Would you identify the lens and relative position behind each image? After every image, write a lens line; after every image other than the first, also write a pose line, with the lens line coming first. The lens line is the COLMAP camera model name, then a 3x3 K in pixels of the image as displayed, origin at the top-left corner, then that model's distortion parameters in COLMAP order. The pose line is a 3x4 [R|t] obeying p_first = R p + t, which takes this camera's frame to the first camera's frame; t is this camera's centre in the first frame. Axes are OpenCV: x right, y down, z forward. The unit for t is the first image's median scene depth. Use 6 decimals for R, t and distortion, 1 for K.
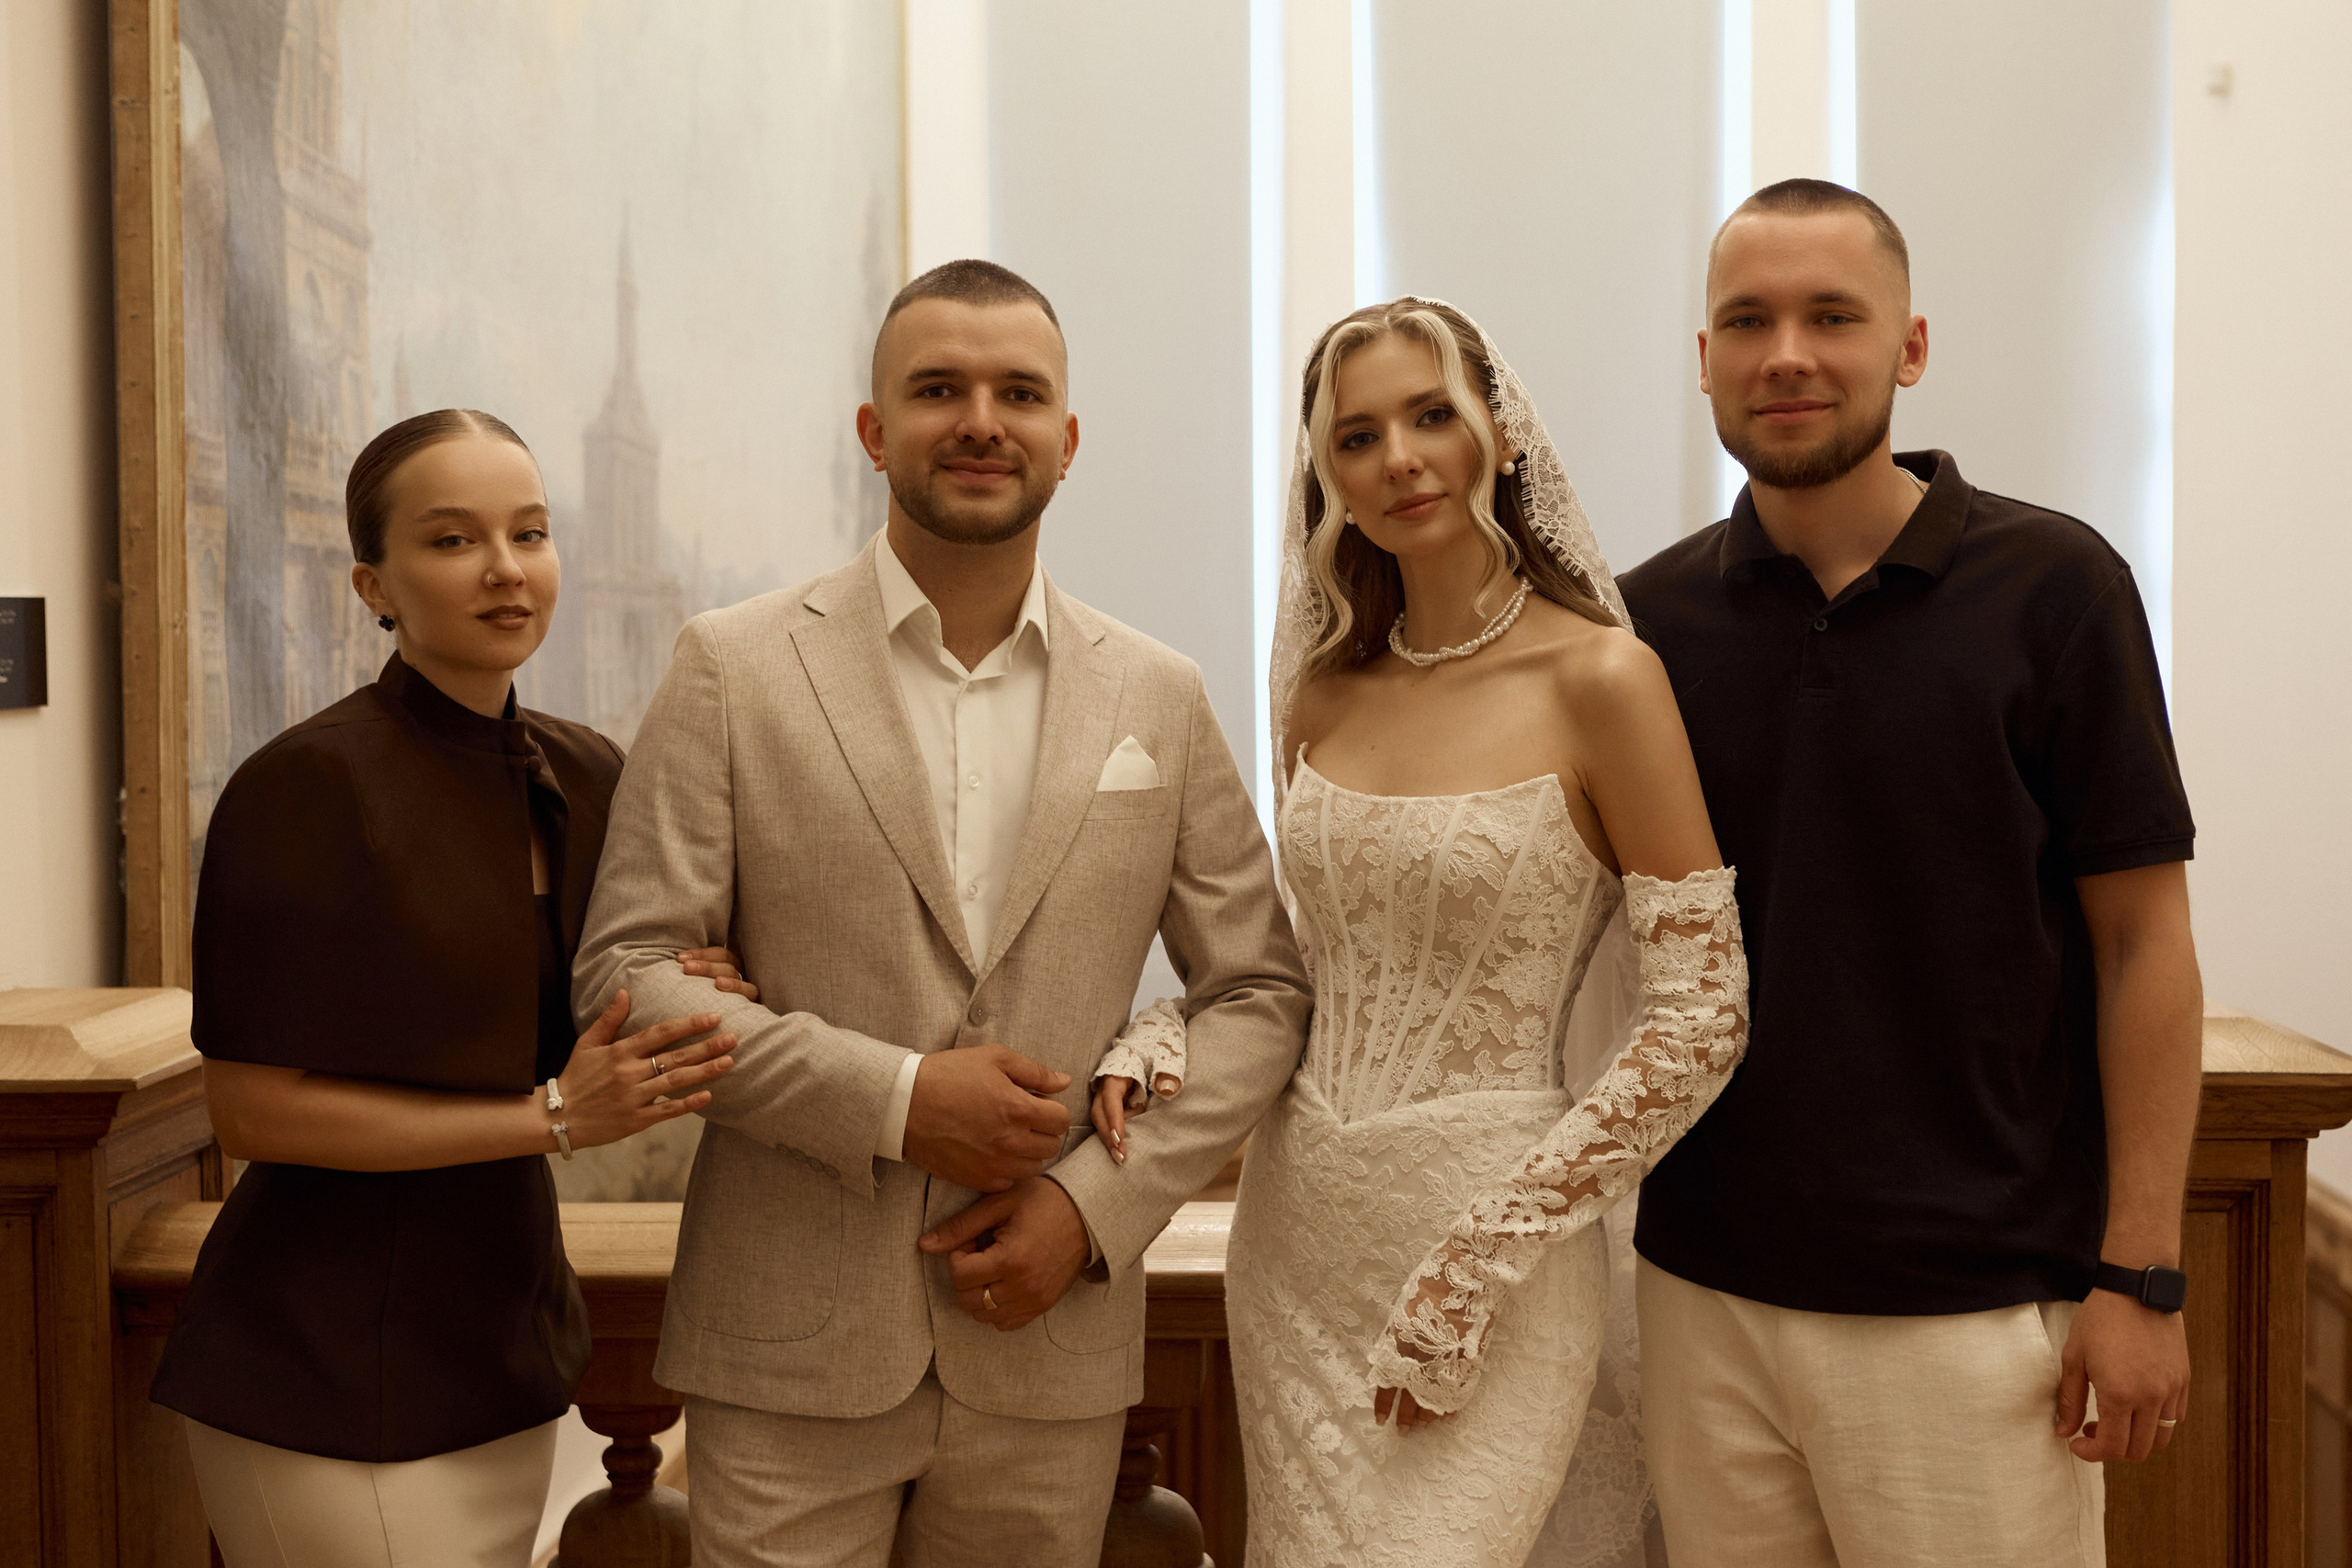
lens RADIAL K [[3443.6, 0, 1065.4], [0, 3443.6, 685.4], [0, 0, 1]] dist [0.221580, -0.049346]
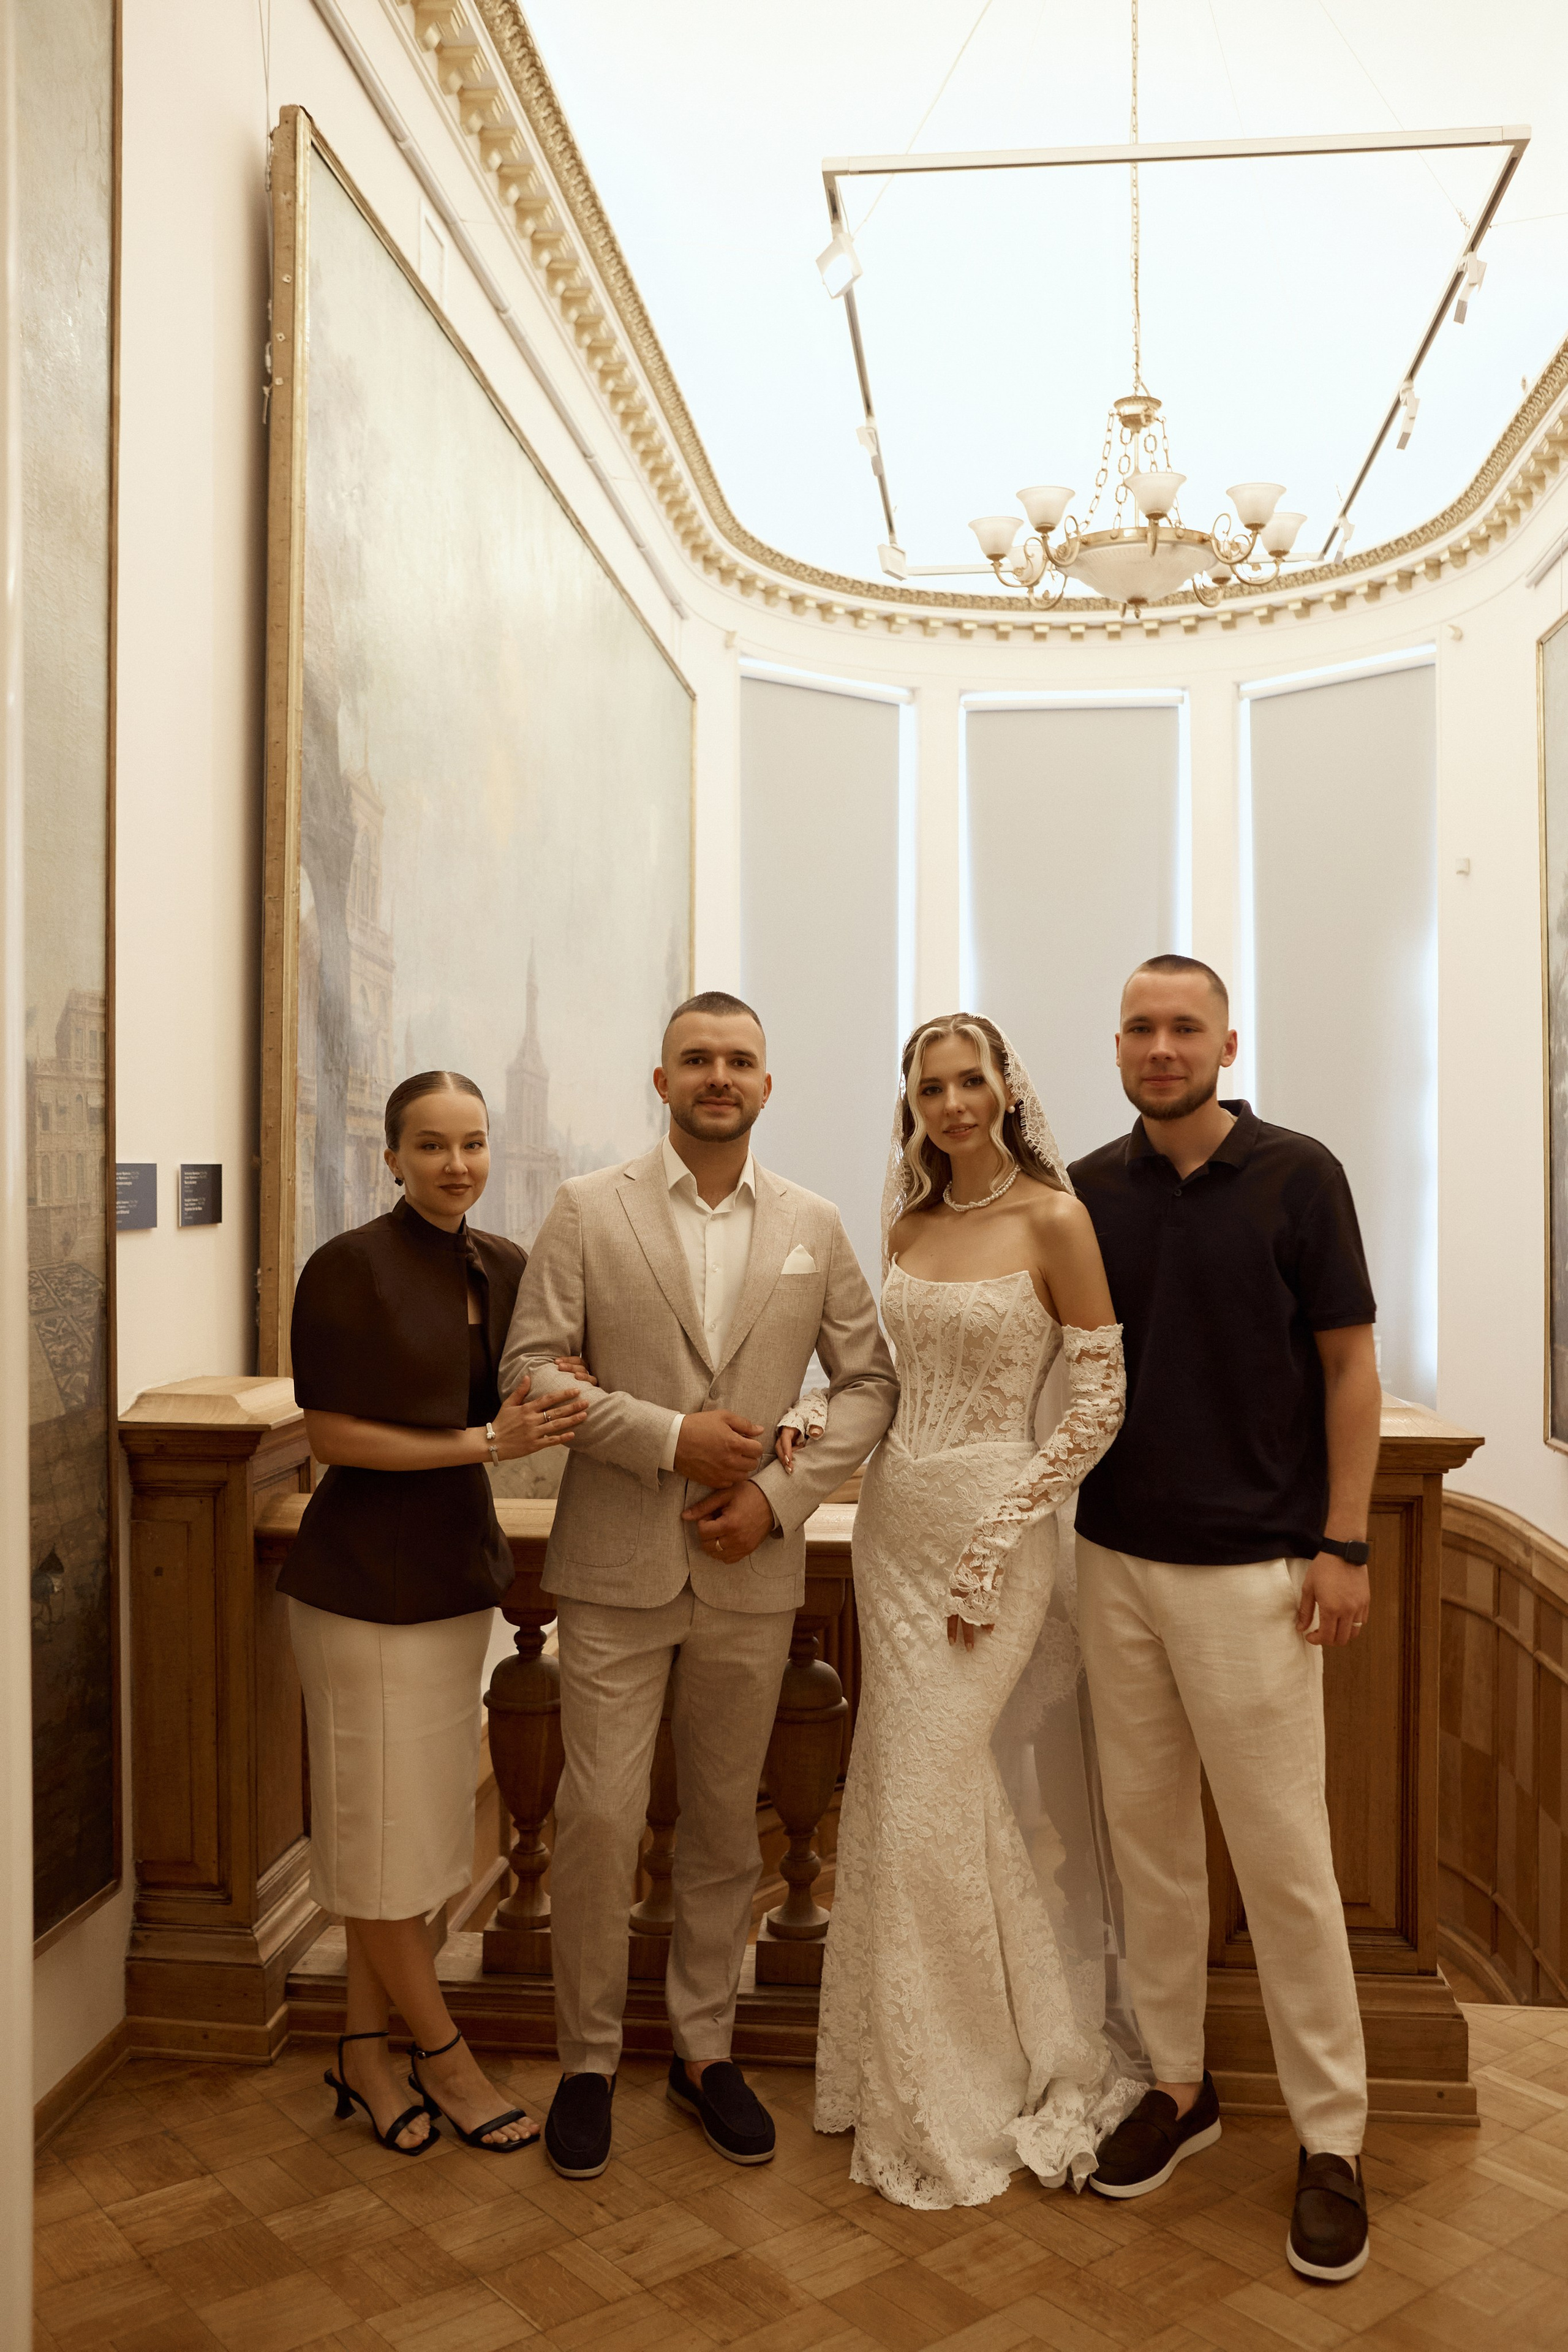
lens RADIAL K [[2286.1, 0, 628.3], [0, 2286.1, 1145.7], [0, 0, 1]] dist [-0.098173, 0.148582]
pose [[0.996396, 0.010672, -0.084151, 0.028951], [-0.013251, 0.999458, -0.030147, -0.001385], [0.083784, 0.031154, 0.995997, -0.220494]]
